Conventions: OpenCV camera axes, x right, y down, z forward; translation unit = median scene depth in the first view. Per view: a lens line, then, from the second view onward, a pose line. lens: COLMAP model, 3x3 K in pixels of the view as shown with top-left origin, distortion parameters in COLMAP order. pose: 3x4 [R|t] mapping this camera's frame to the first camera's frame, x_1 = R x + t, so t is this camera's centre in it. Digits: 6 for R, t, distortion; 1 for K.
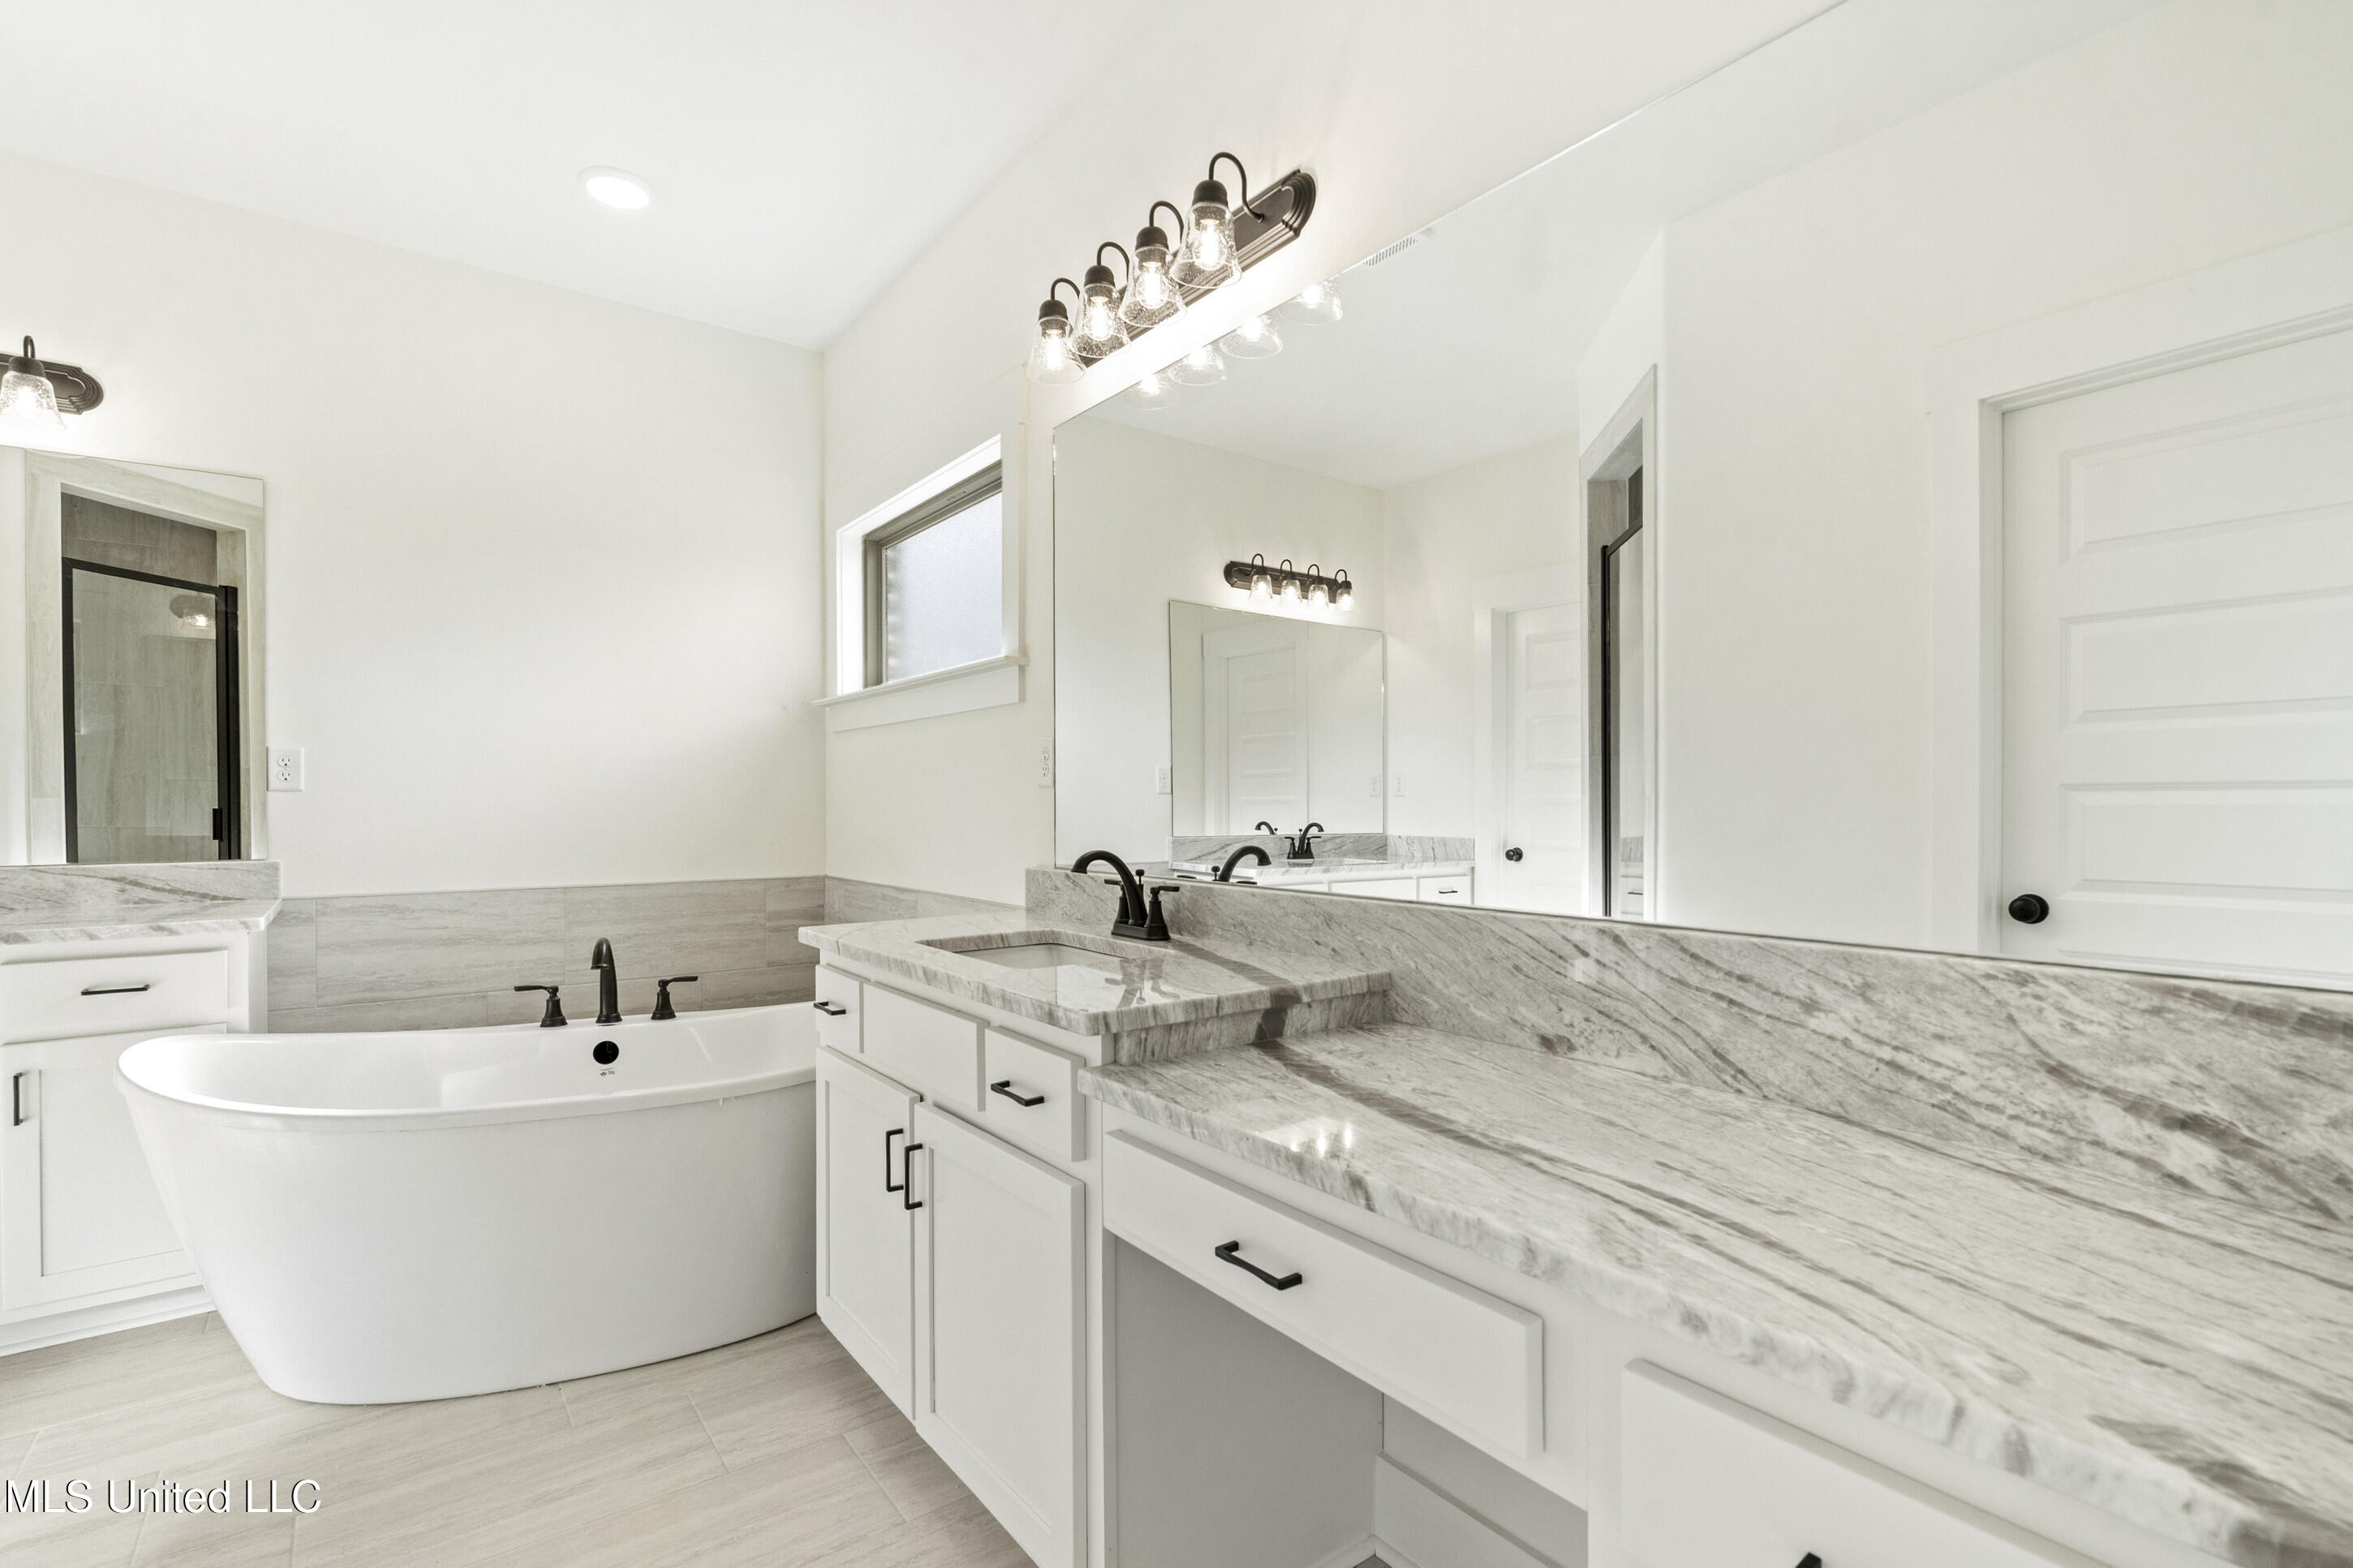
lens RADIAL K [[1069.6, 0, 1169.7], [0, 1069.6, 803.8], [0, 0, 1]] dist [-0.005793, 0.001631]
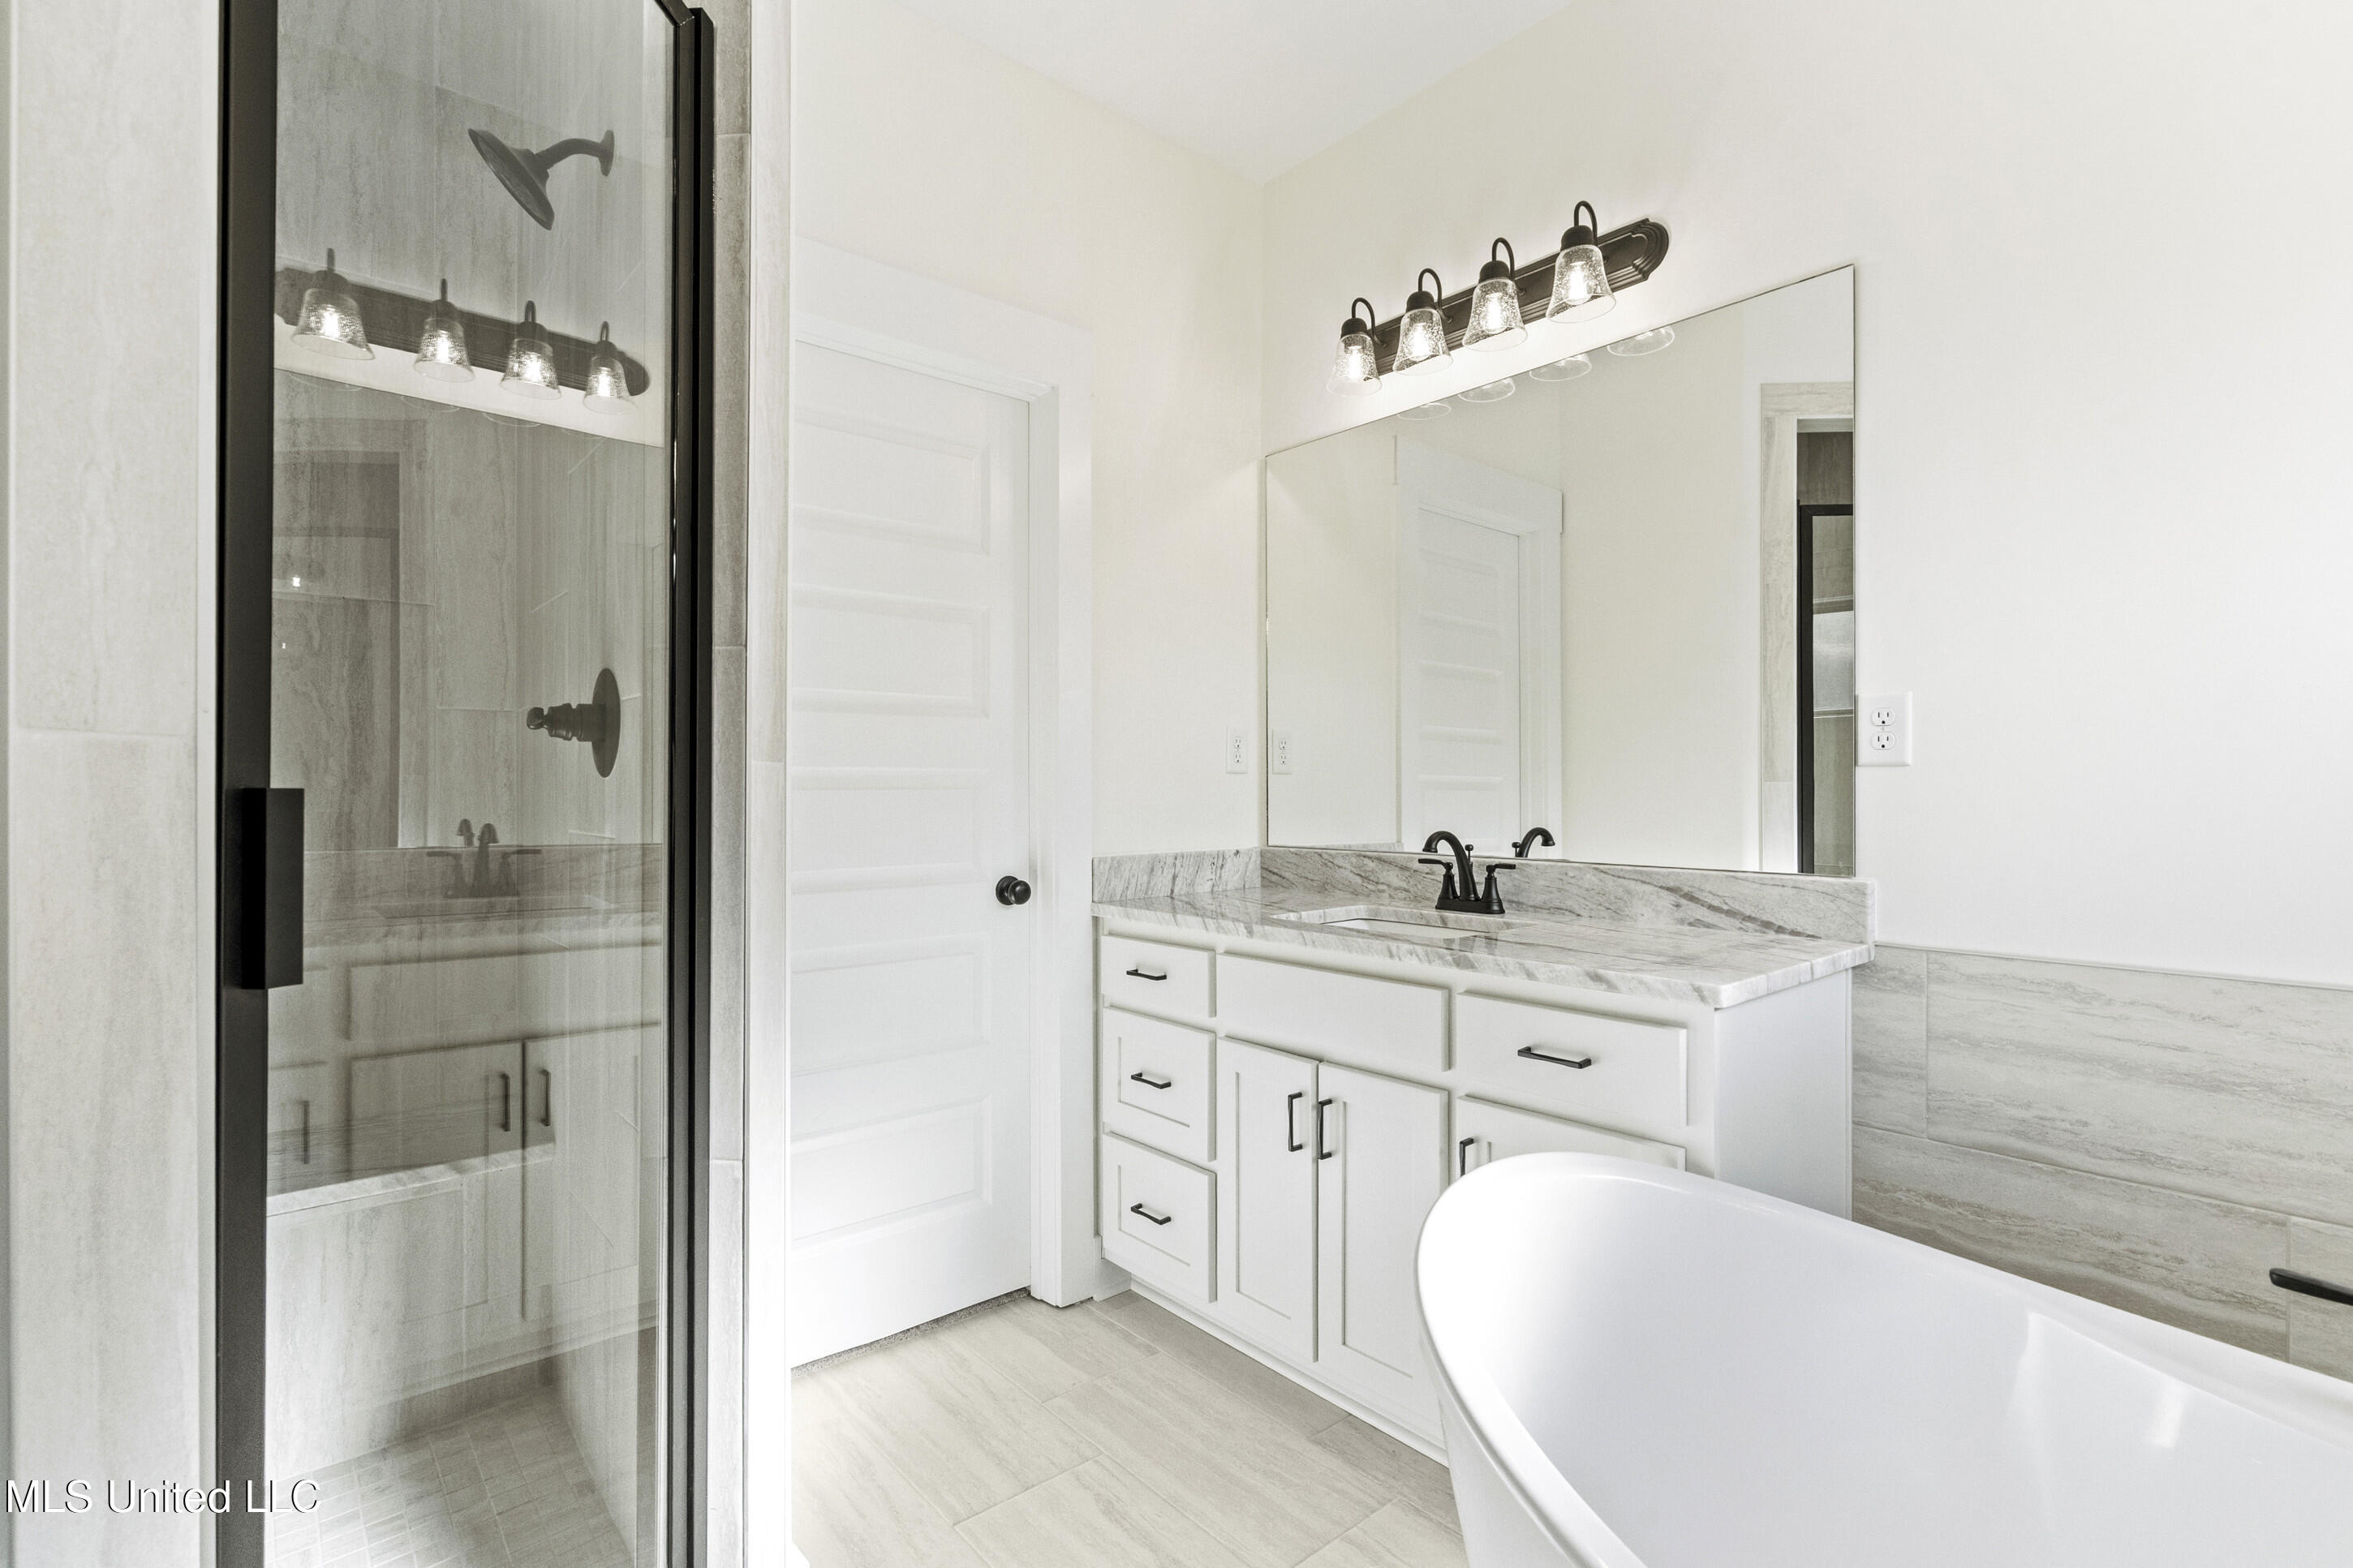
lens RADIAL K [[1069.6, 0, 1176.4], [0, 1069.6, 790.8], [0, 0, 1]] dist [-0.005793, 0.001631]
pose [[0.057464, 0.003315, -0.998342, -0.245845], [-0.002587, 0.999992, 0.003171, 0.001183], [0.998344, 0.002400, 0.057472, 0.558048]]
